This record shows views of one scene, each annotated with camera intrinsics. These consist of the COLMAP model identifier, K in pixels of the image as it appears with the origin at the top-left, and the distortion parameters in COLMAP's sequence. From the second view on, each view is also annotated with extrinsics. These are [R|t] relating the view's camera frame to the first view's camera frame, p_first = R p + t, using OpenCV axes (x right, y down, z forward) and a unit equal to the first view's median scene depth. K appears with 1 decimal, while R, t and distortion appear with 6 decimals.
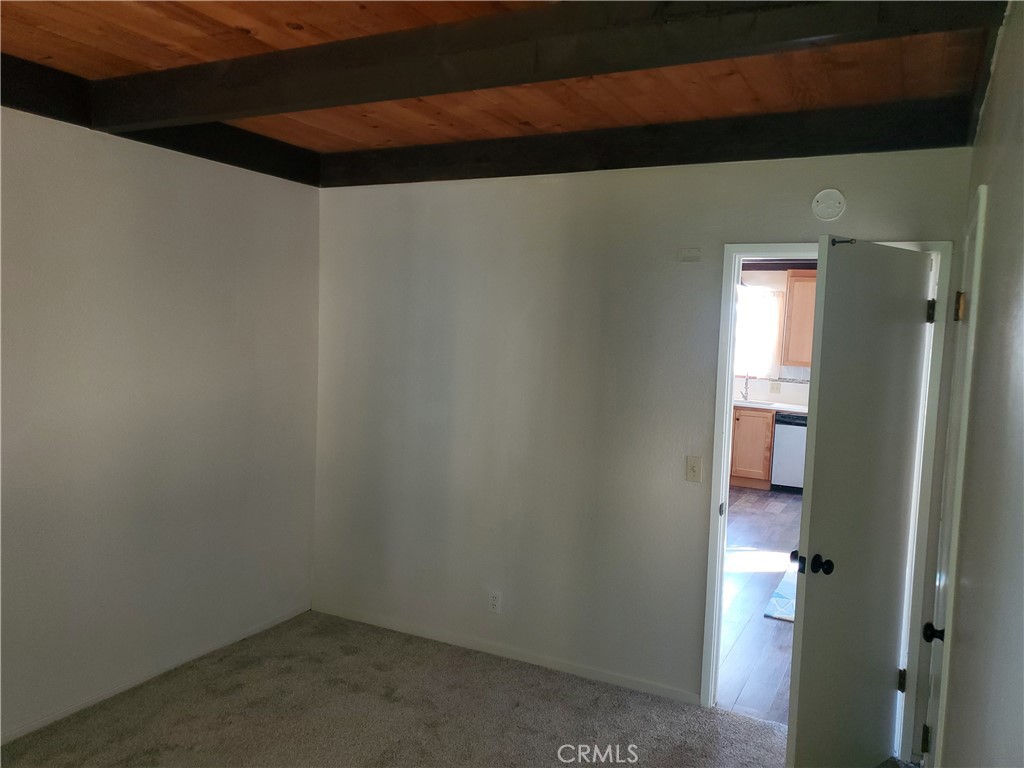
lens RADIAL K [[803.4, 0, 516.6], [0, 803.4, 382.9], [0, 0, 1]] dist [0.036886, -0.018144]
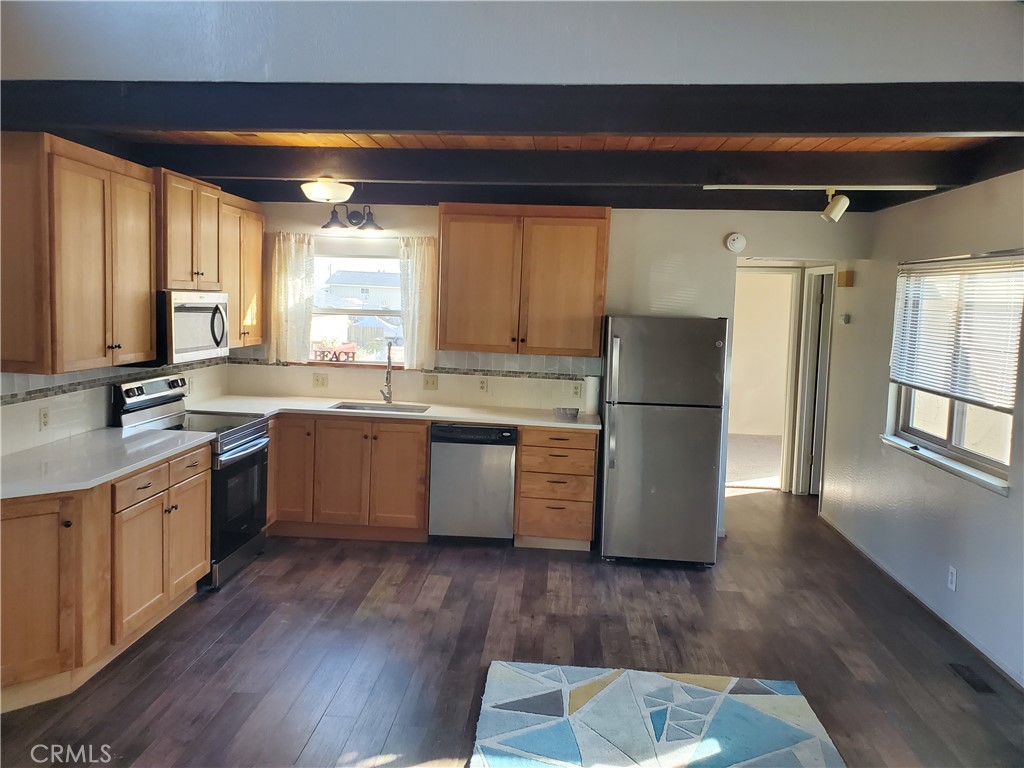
lens RADIAL K [[803.4, 0, 505.9], [0, 803.4, 379.9], [0, 0, 1]] dist [0.036886, -0.018144]
pose [[0.924392, -0.051592, 0.377939, 0.109048], [0.031435, 0.997744, 0.059314, -0.029672], [-0.380147, -0.042949, 0.923928, 0.309348]]
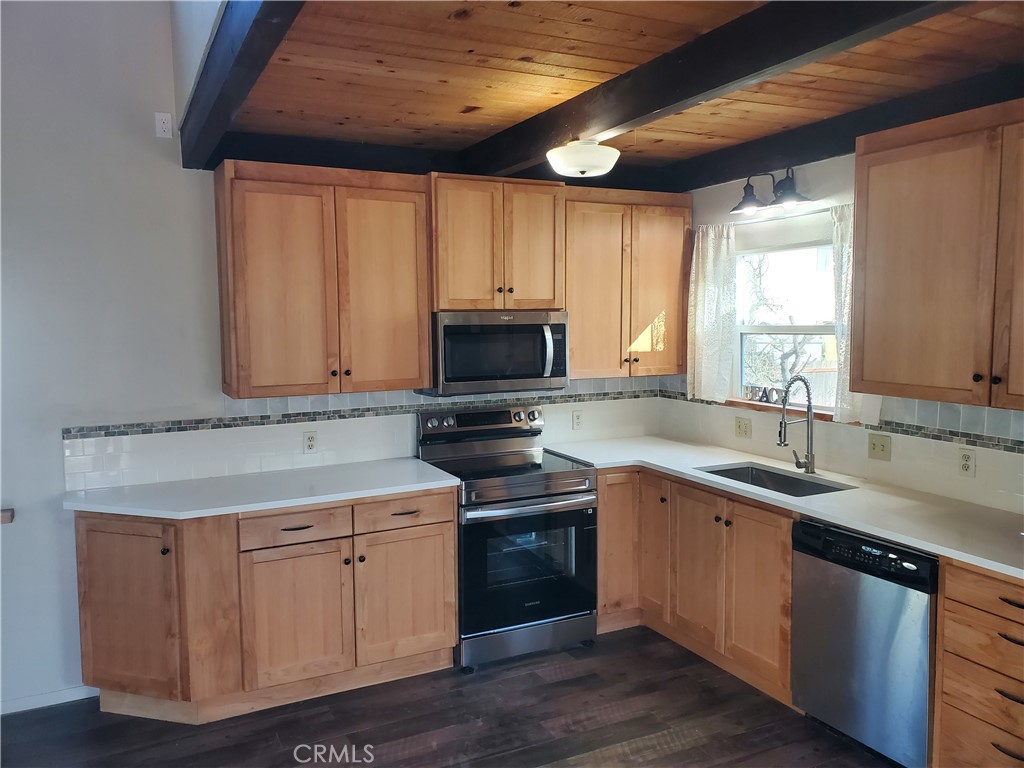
lens RADIAL K [[803.4, 0, 493.6], [0, 803.4, 378.9], [0, 0, 1]] dist [0.036886, -0.018144]
pose [[0.796051, -0.003632, -0.605218, 0.359881], [0.007607, 0.999963, 0.004004, -0.026505], [0.605181, -0.007791, 0.796049, 0.497032]]
